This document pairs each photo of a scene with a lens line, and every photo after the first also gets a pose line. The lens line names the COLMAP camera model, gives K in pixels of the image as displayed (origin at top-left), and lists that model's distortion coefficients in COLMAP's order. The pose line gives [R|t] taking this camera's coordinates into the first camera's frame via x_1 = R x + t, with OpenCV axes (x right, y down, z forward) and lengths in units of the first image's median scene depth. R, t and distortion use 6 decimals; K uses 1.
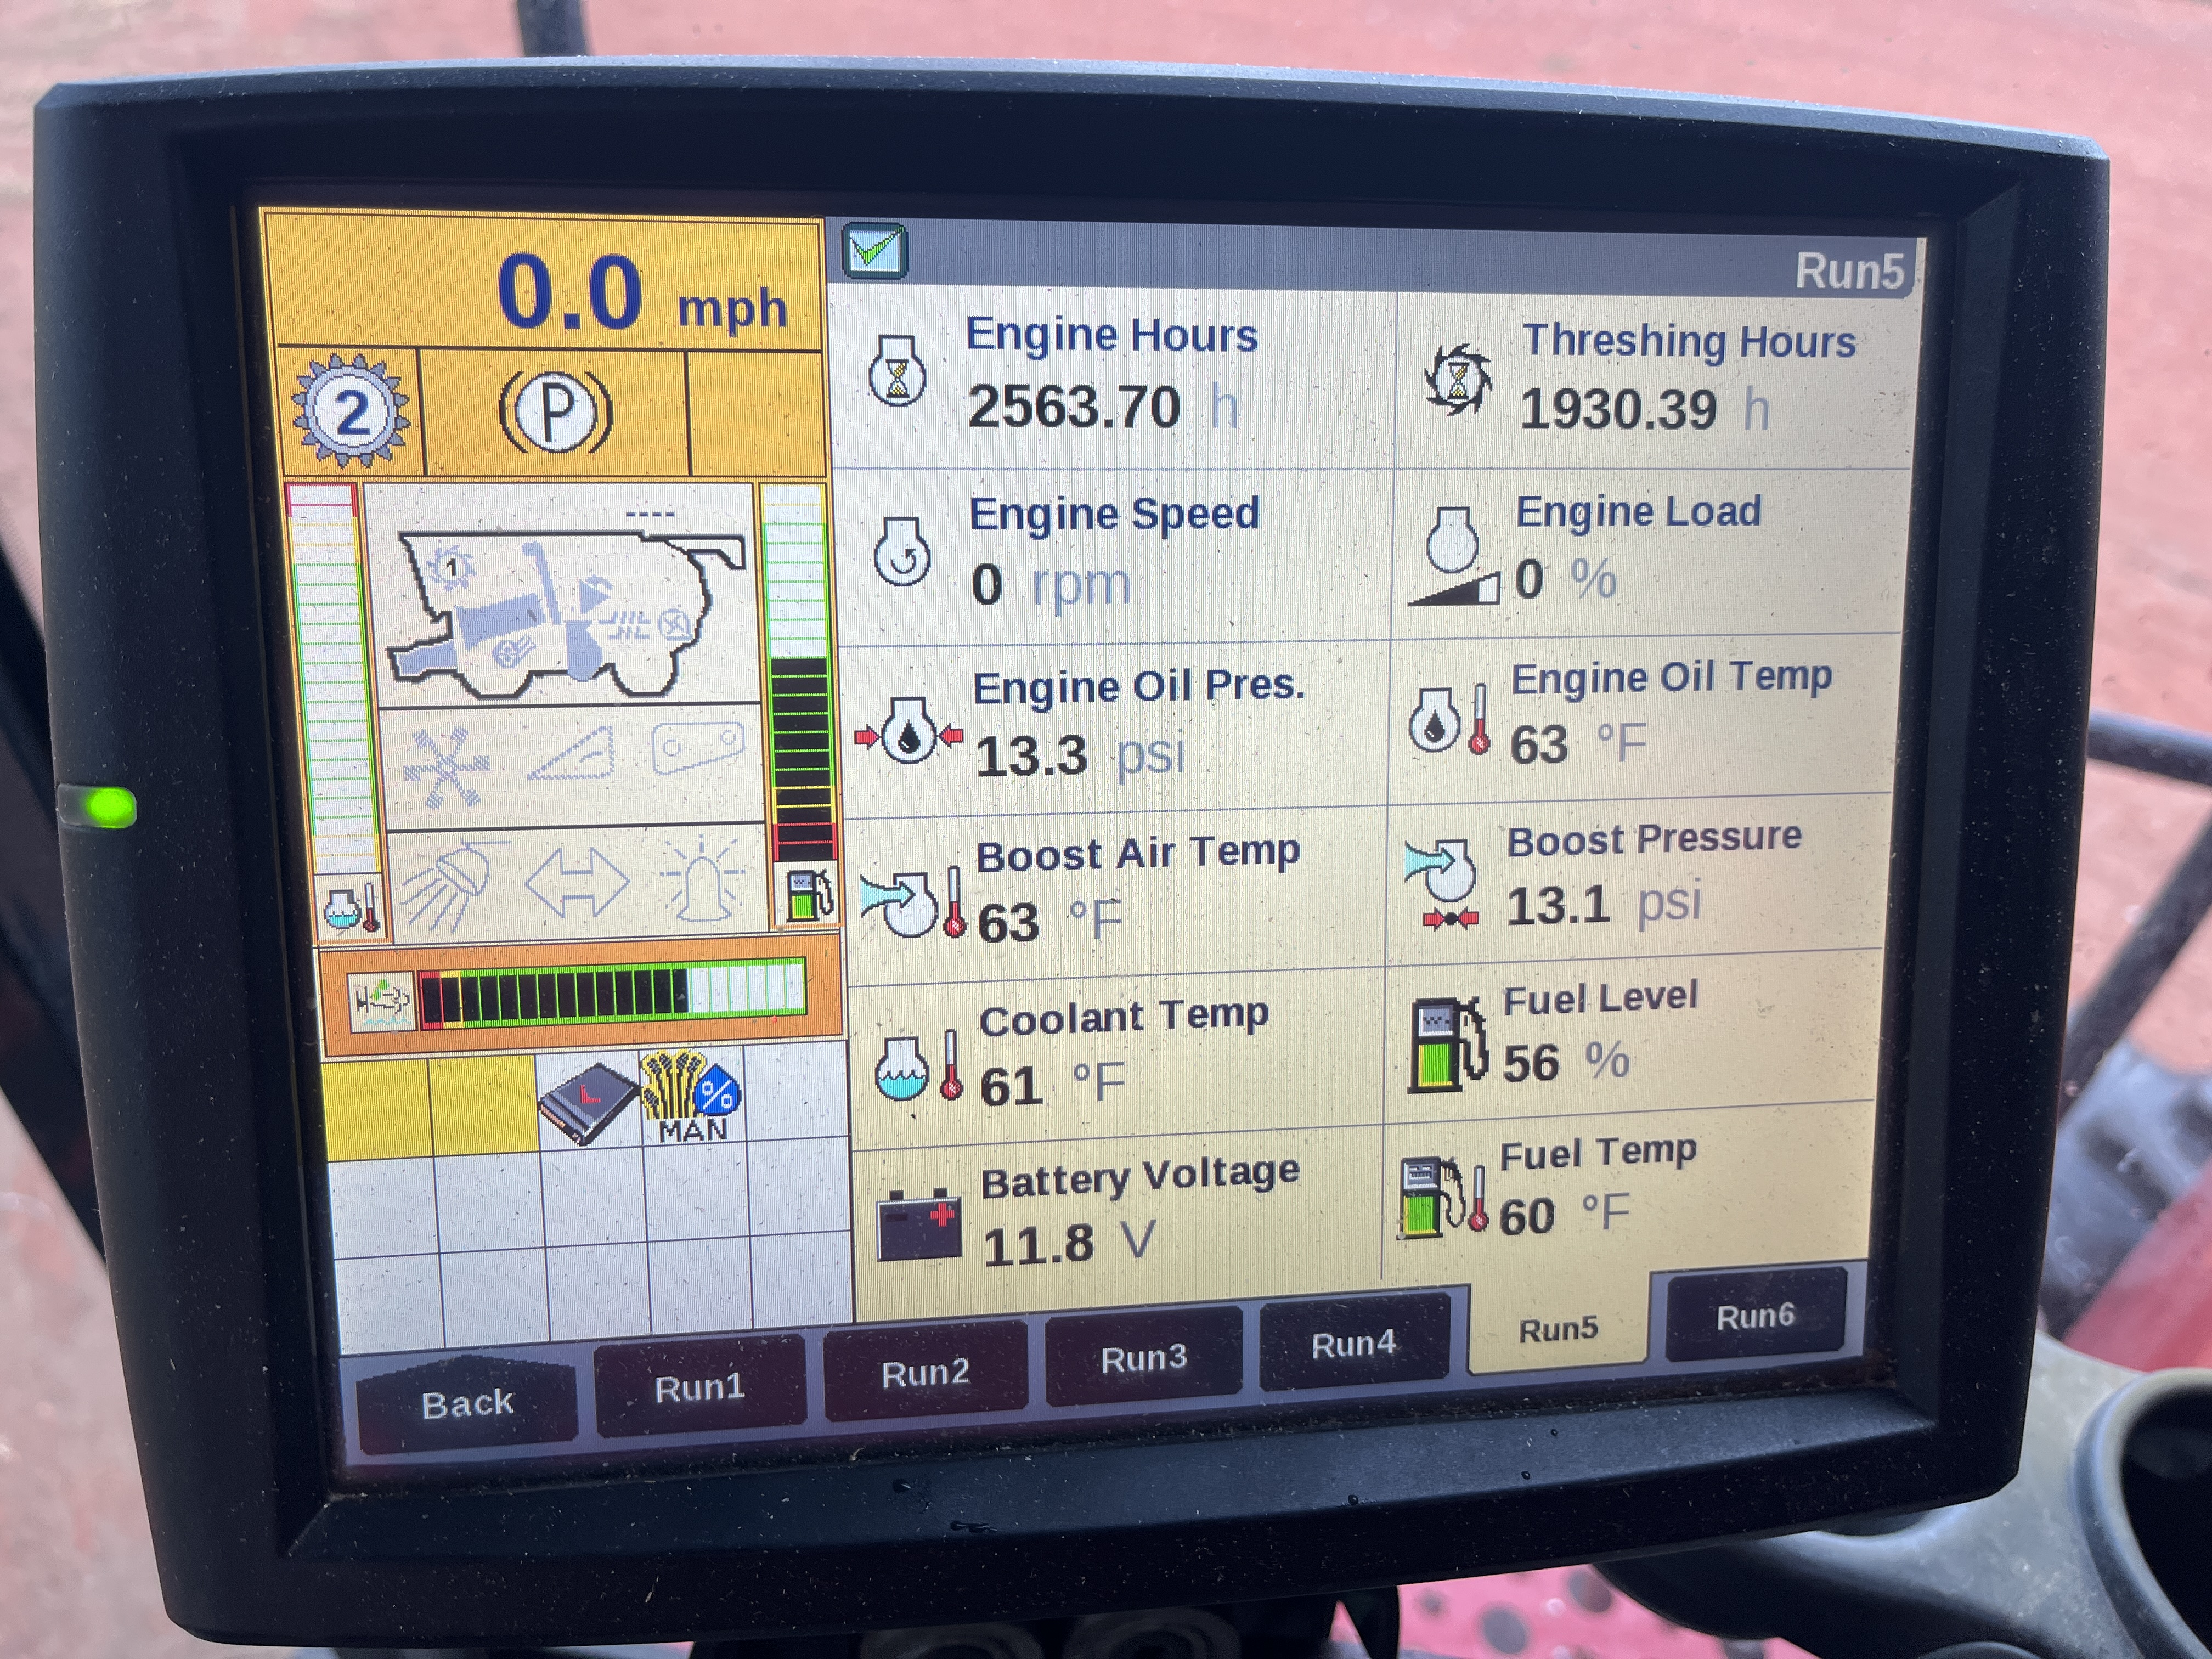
lens RADIAL K [[1661.7, 0, 1119.3], [0, 1661.7, 830.6], [0, 0, 1]] dist [0.058576, -0.076324]
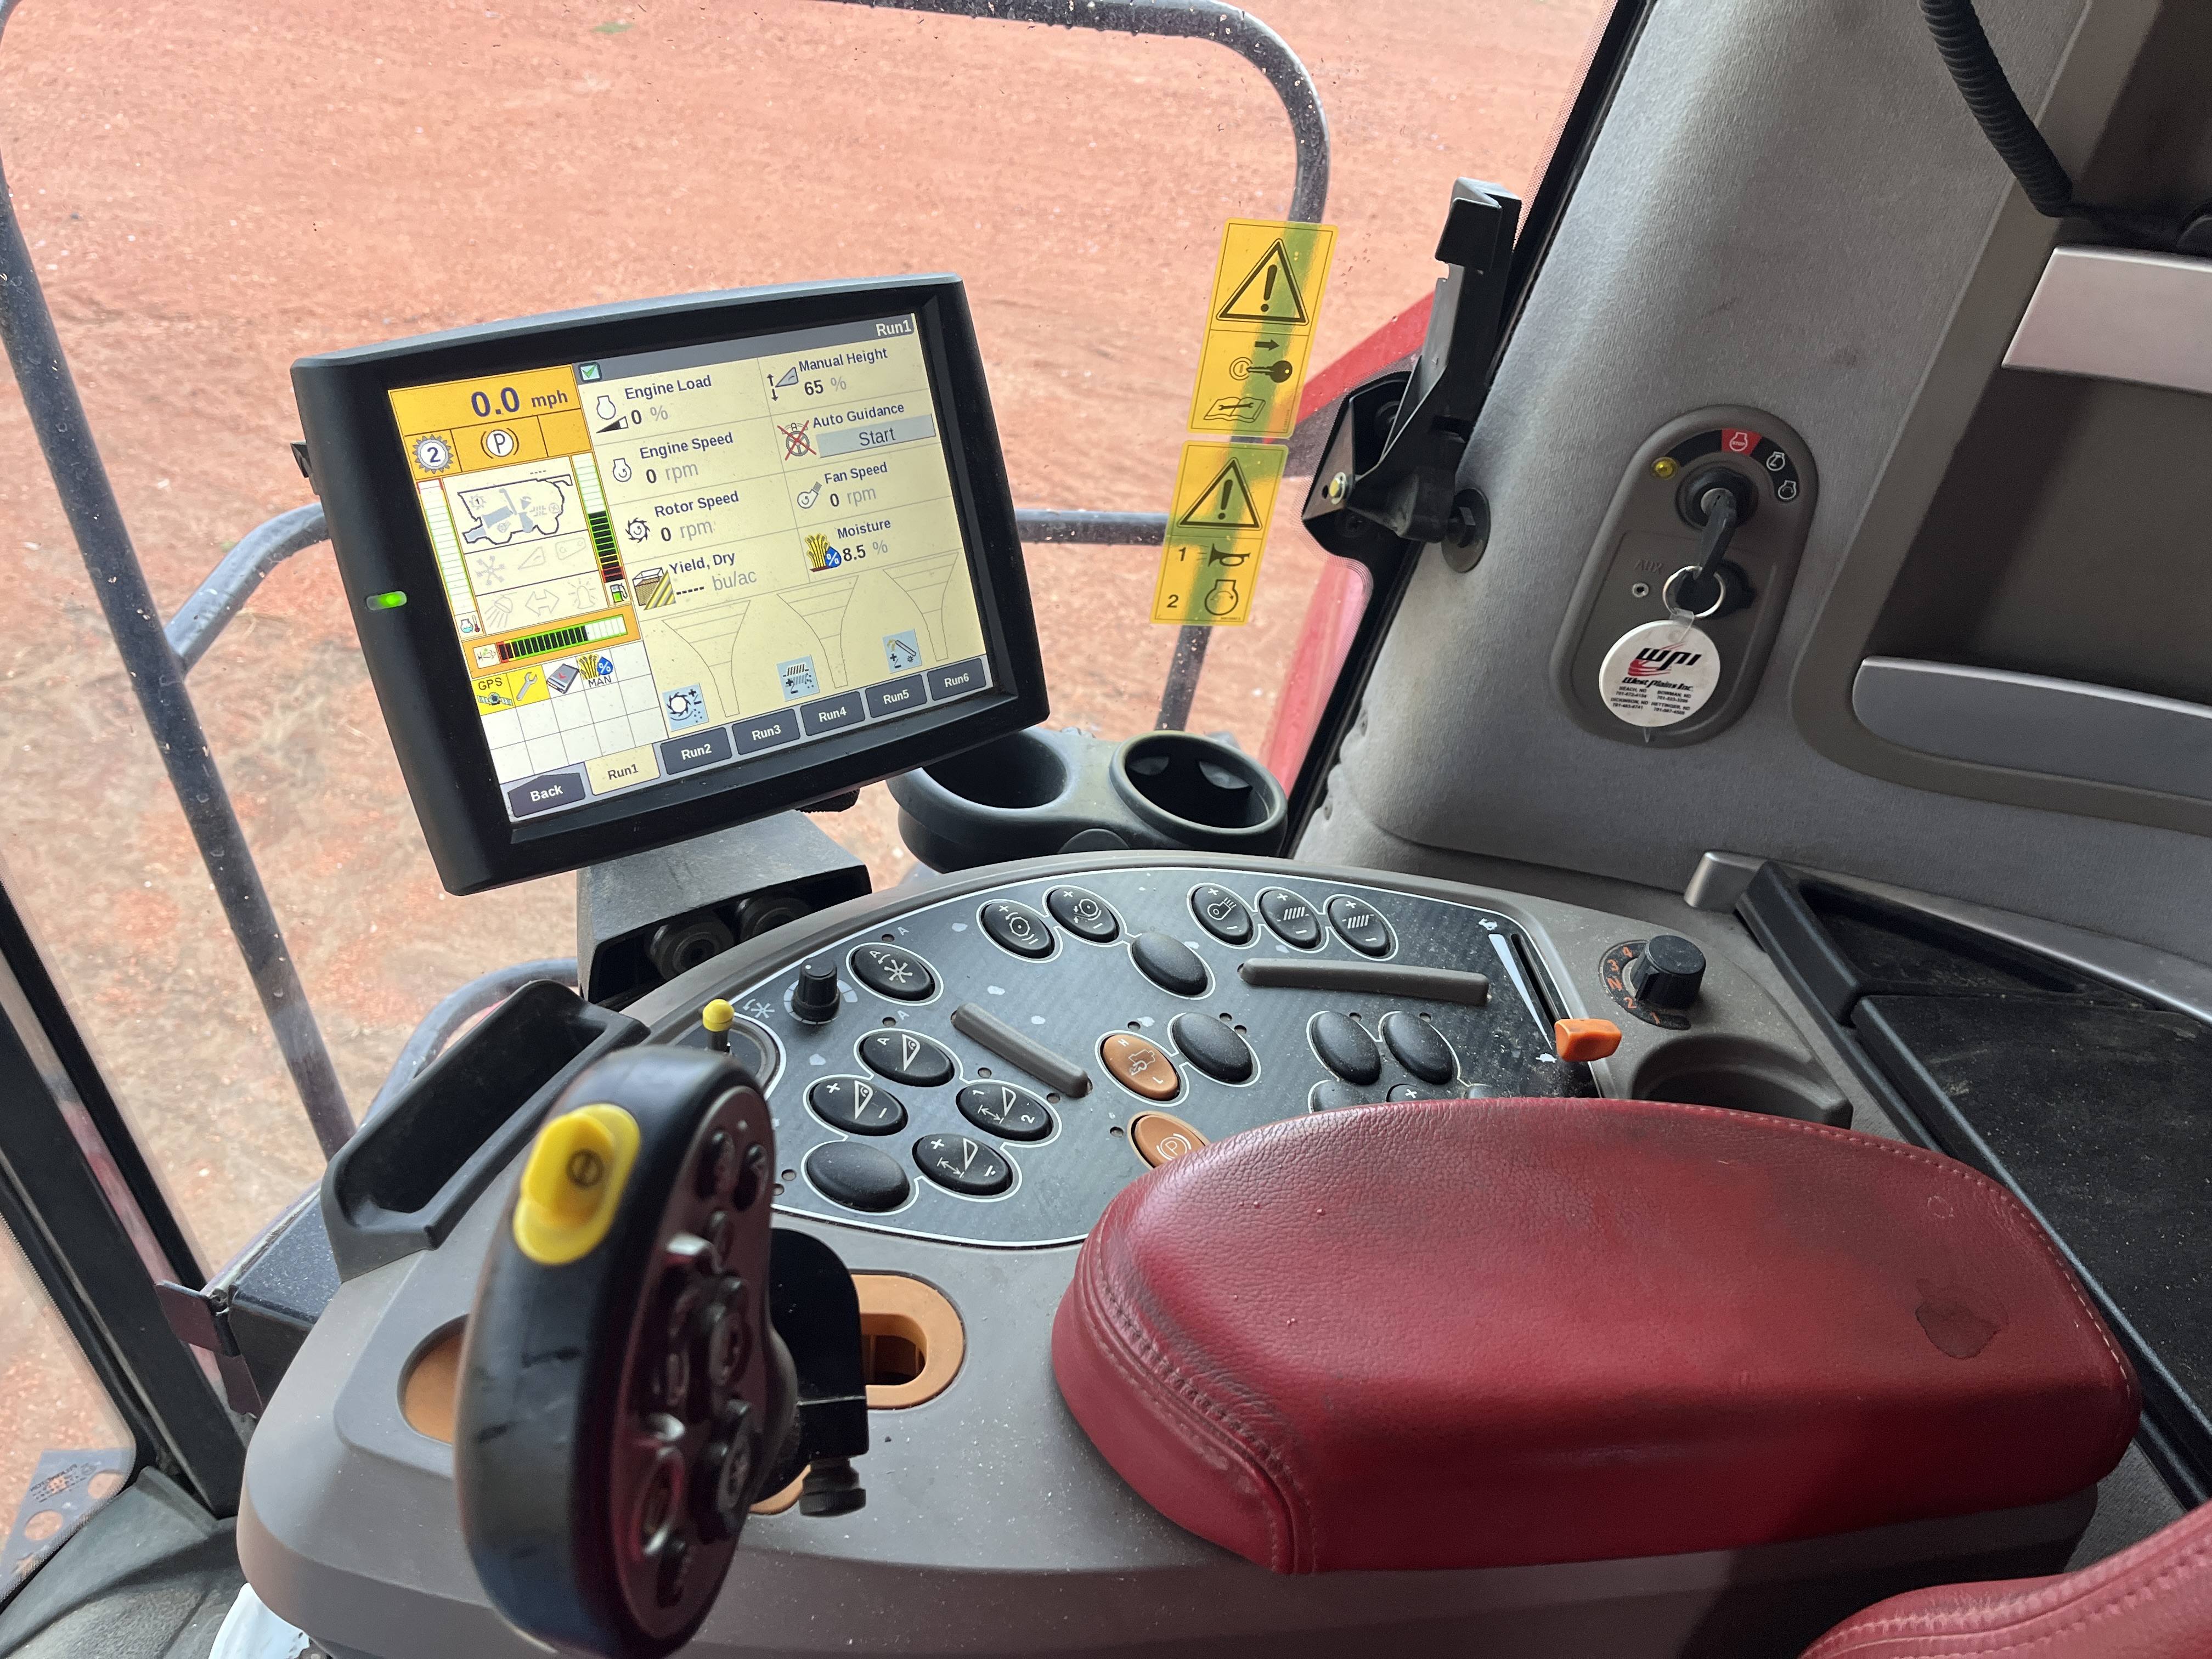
lens RADIAL K [[1661.7, 0, 1119.3], [0, 1661.7, 830.6], [0, 0, 1]] dist [0.058576, -0.076324]
pose [[0.873866, -0.266099, 0.406877, -0.741070], [0.241394, 0.963946, 0.111972, 0.333110], [-0.422003, 0.000369, 0.906595, -2.083132]]
